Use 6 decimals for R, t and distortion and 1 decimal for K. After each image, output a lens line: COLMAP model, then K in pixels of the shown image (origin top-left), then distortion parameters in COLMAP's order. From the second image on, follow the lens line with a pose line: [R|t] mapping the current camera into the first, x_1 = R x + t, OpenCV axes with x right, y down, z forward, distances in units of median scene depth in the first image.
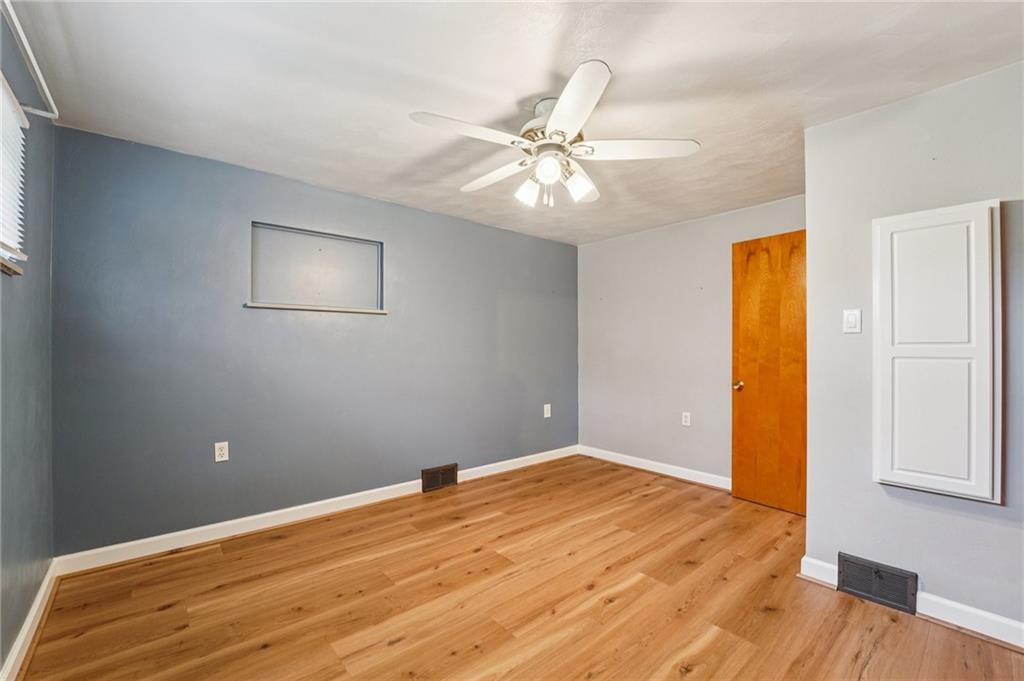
lens RADIAL K [[421.1, 0, 507.9], [0, 421.1, 345.7], [0, 0, 1]] dist [-0.022841, 0.000506]
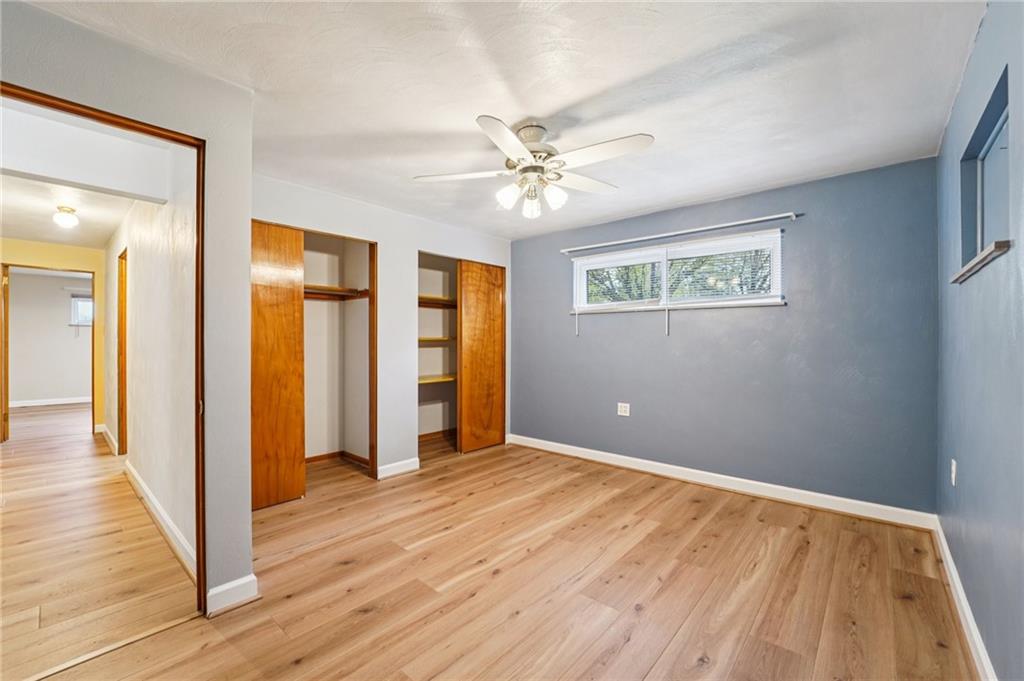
lens RADIAL K [[421.1, 0, 512.4], [0, 421.1, 342.1], [0, 0, 1]] dist [-0.022841, 0.000506]
pose [[-0.988360, -0.001145, -0.152129, 0.265996], [-0.000649, 0.999994, -0.003312, 0.012762], [0.152132, -0.003175, -0.988355, 1.706574]]
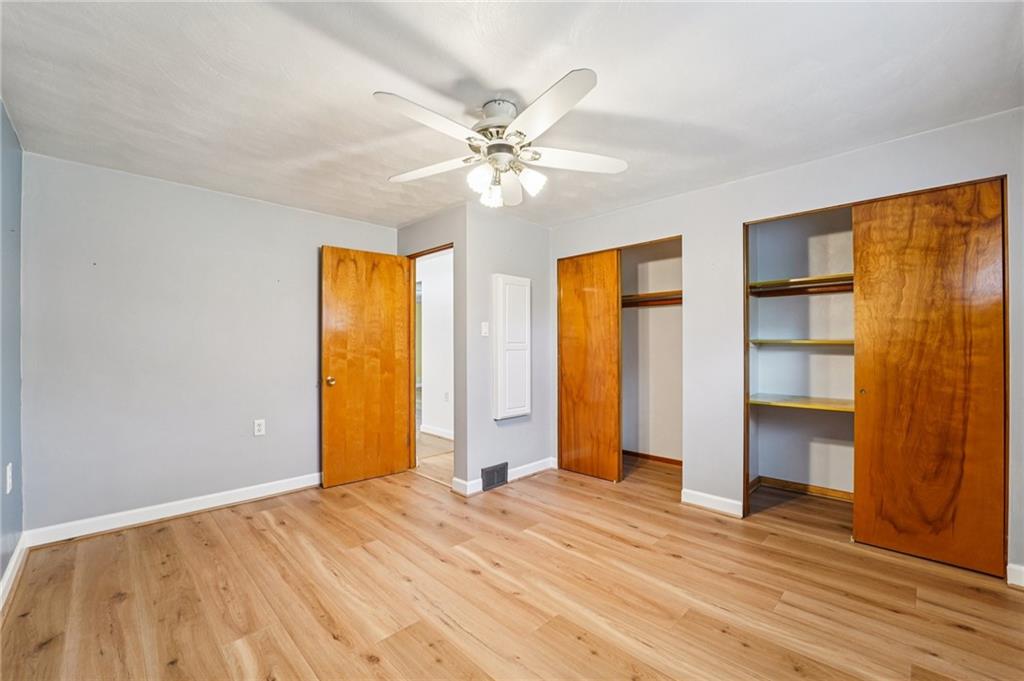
lens RADIAL K [[421.1, 0, 507.4], [0, 421.1, 342.3], [0, 0, 1]] dist [-0.022841, 0.000506]
pose [[-0.071532, 0.007186, 0.997412, -0.728075], [-0.002303, 0.999970, -0.007369, 0.004986], [-0.997436, -0.002824, -0.071513, 0.839700]]
